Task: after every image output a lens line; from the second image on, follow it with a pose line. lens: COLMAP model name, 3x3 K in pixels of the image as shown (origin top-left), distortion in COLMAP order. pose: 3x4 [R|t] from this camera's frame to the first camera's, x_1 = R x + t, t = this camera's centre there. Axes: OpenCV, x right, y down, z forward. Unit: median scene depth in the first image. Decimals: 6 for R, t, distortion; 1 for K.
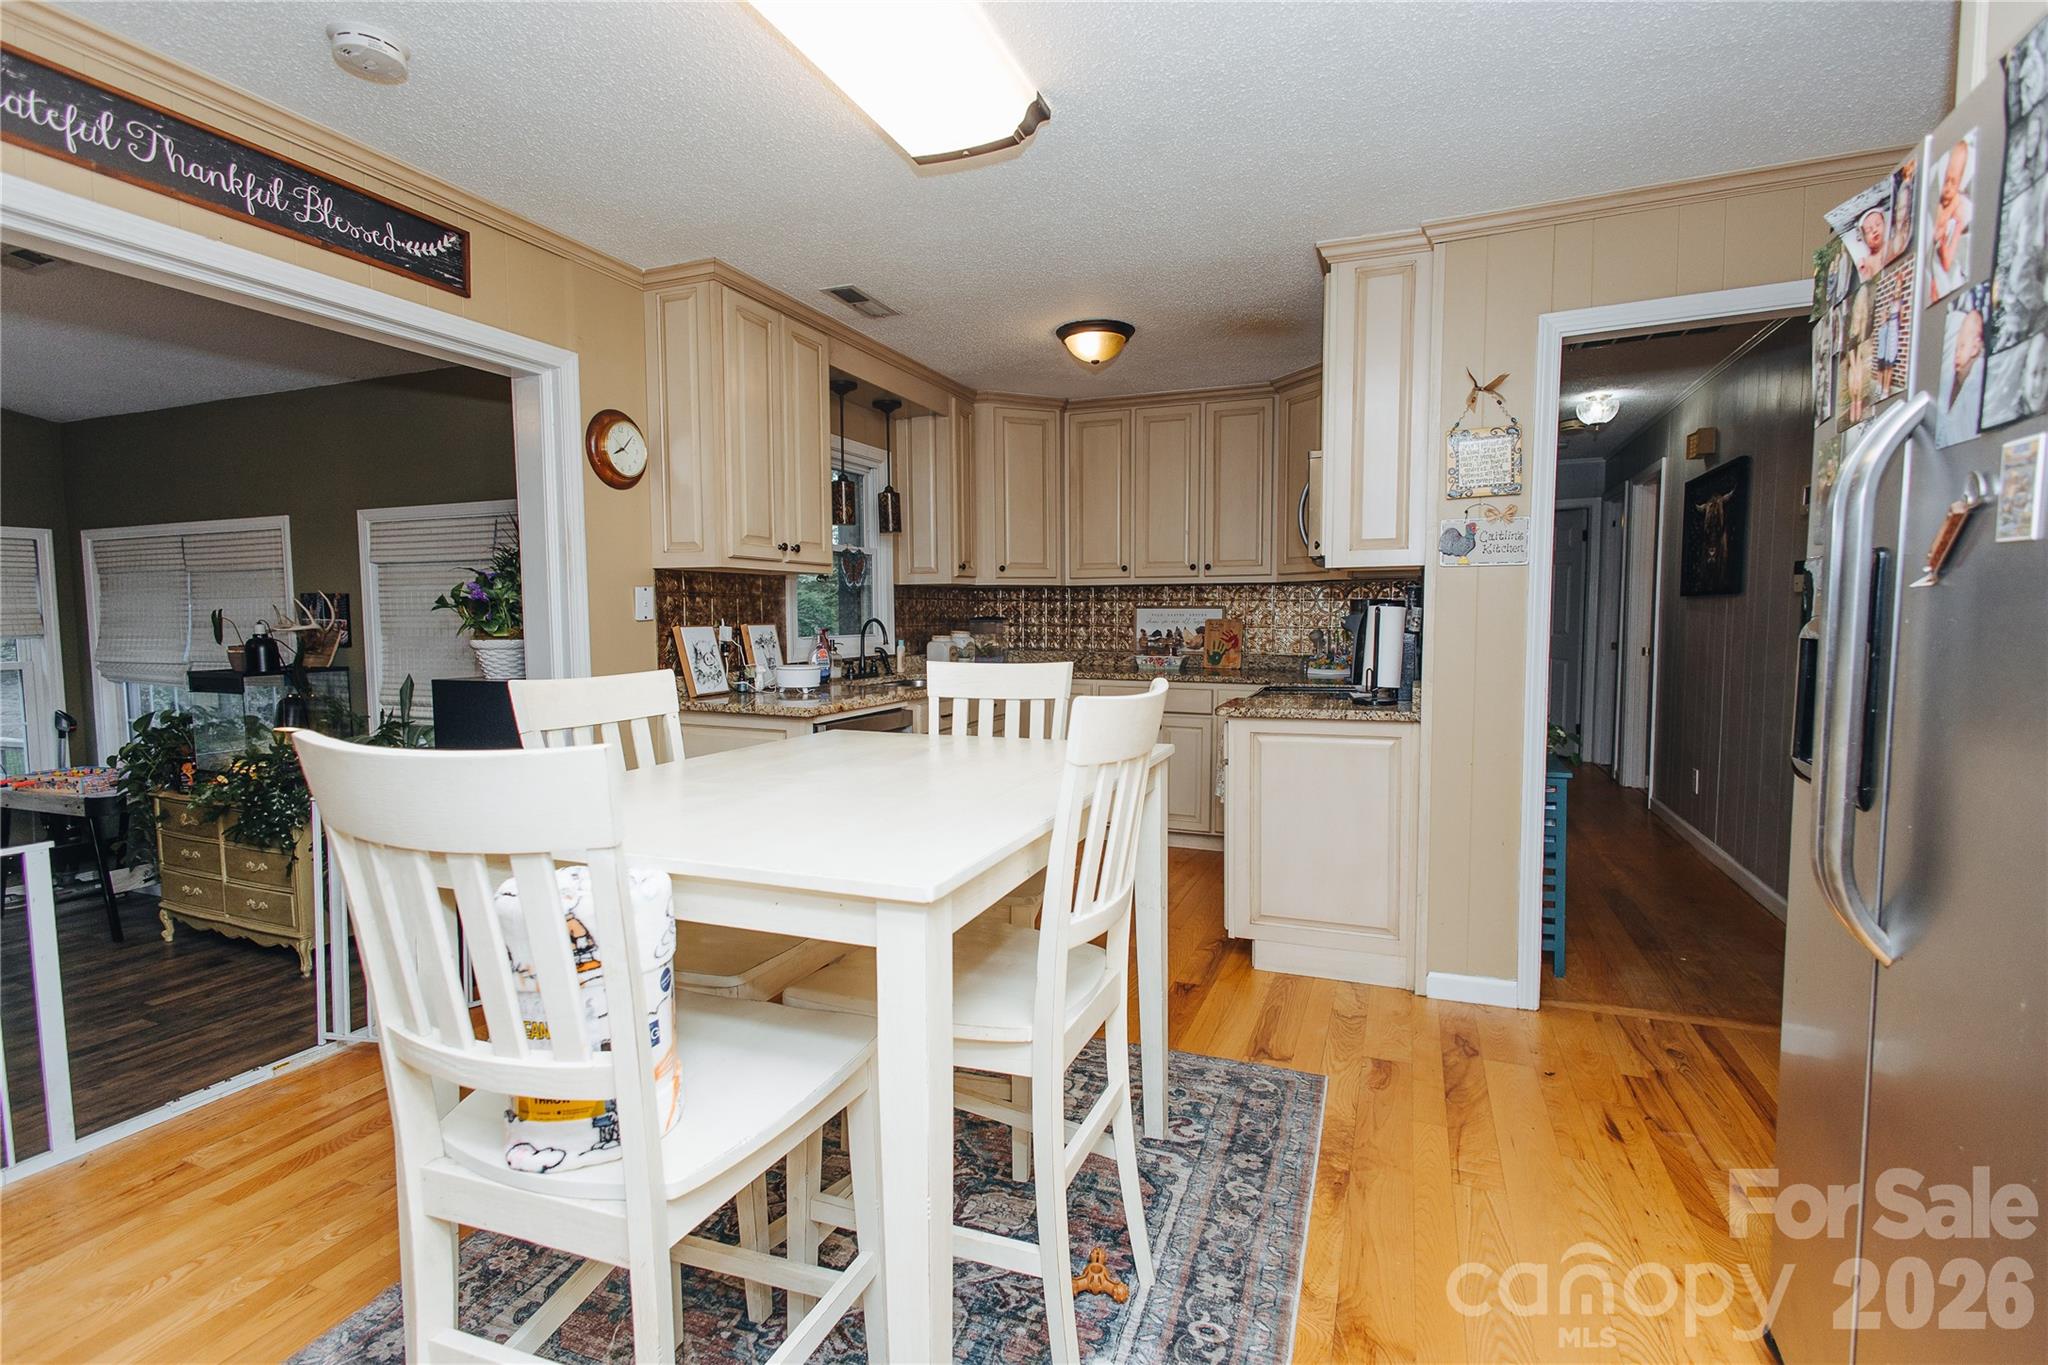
lens RADIAL K [[935.1, 0, 1024.0], [0, 935.1, 682.5], [0, 0, 1]] dist [0.011014, -0.005942]
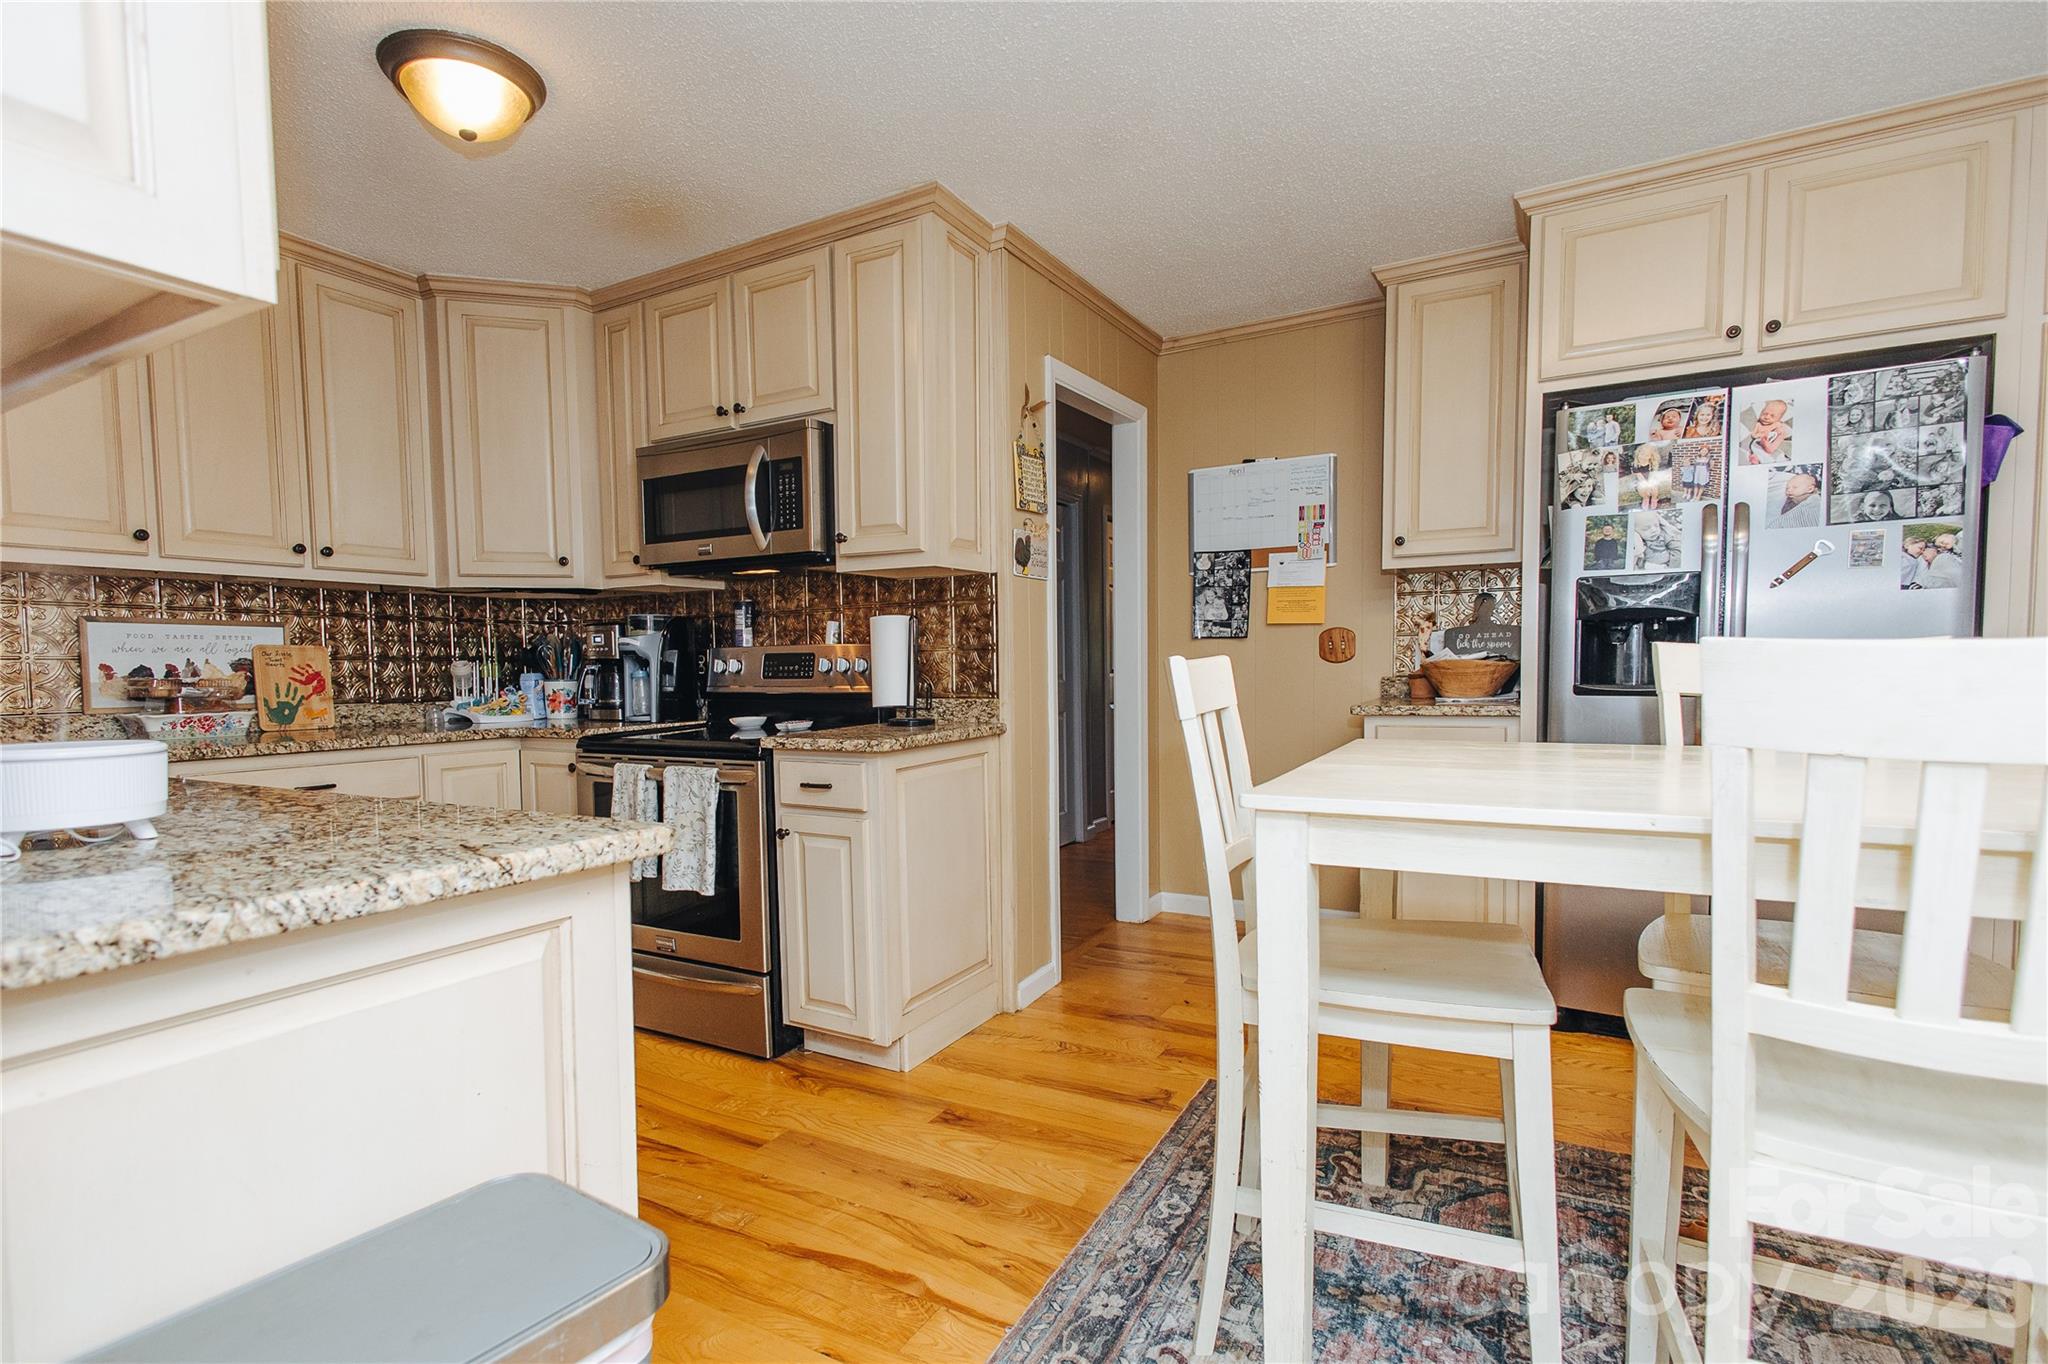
lens RADIAL K [[975.1, 0, 983.8], [0, 975.1, 720.0], [0, 0, 1]] dist [0.000563, -0.000072]
pose [[0.146539, -0.053119, 0.987778, -0.385177], [0.088521, 0.995255, 0.040389, -0.009365], [-0.985236, 0.081520, 0.150546, 0.575359]]
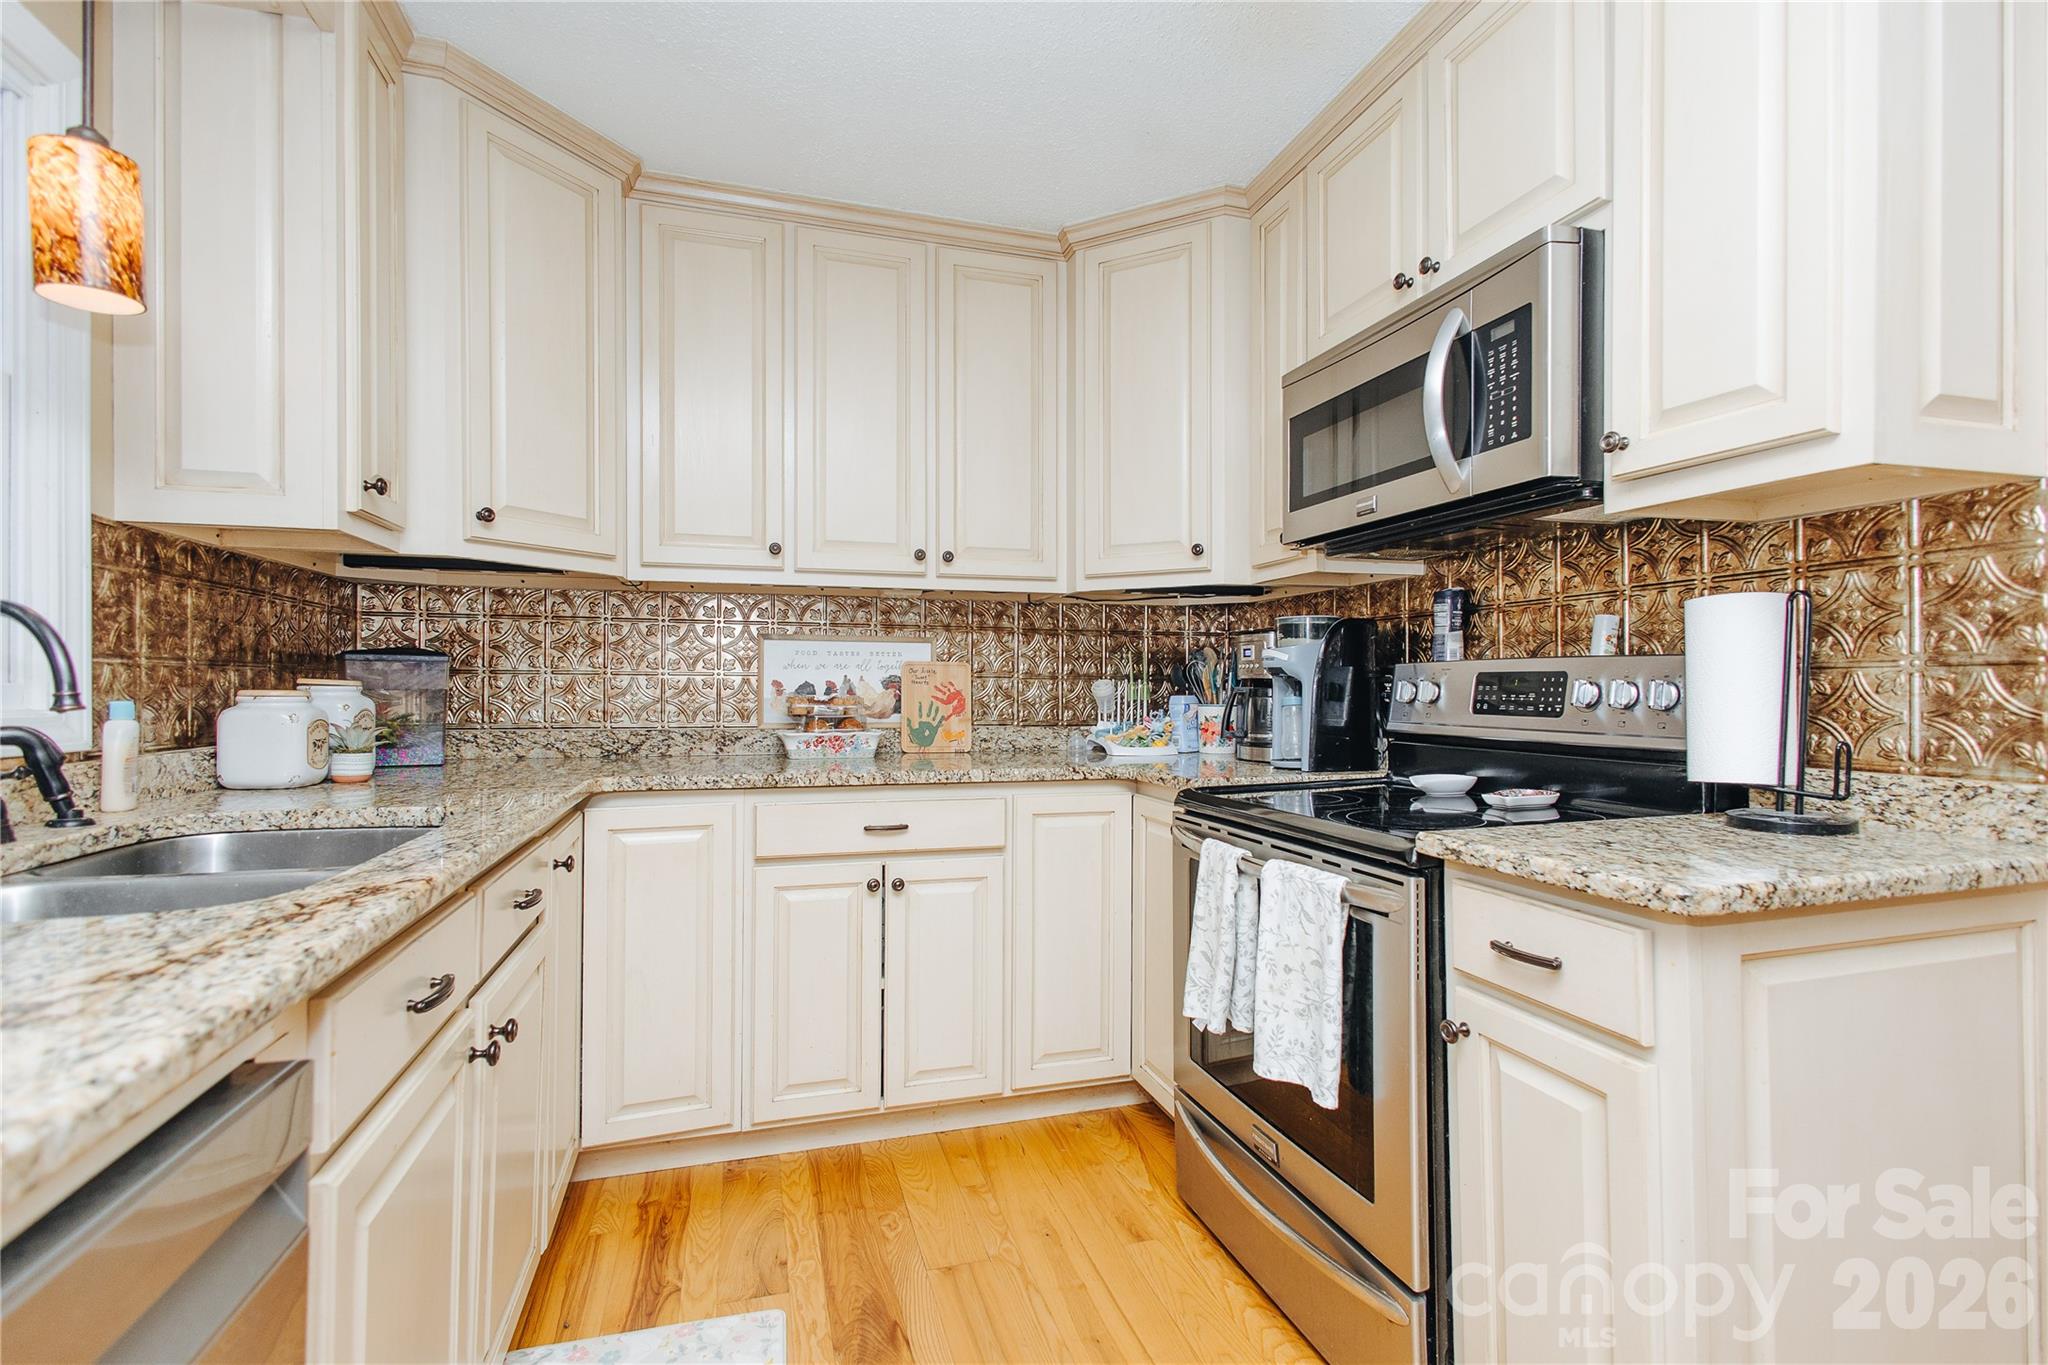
lens RADIAL K [[936.5, 0, 1025.6], [0, 936.5, 681.1], [0, 0, 1]] dist [0.007623, 0.000599]
pose [[0.779186, 0.008805, 0.626731, -0.104573], [0.043918, 0.996677, -0.068604, -0.019916], [-0.625252, 0.080980, 0.776210, 0.642011]]
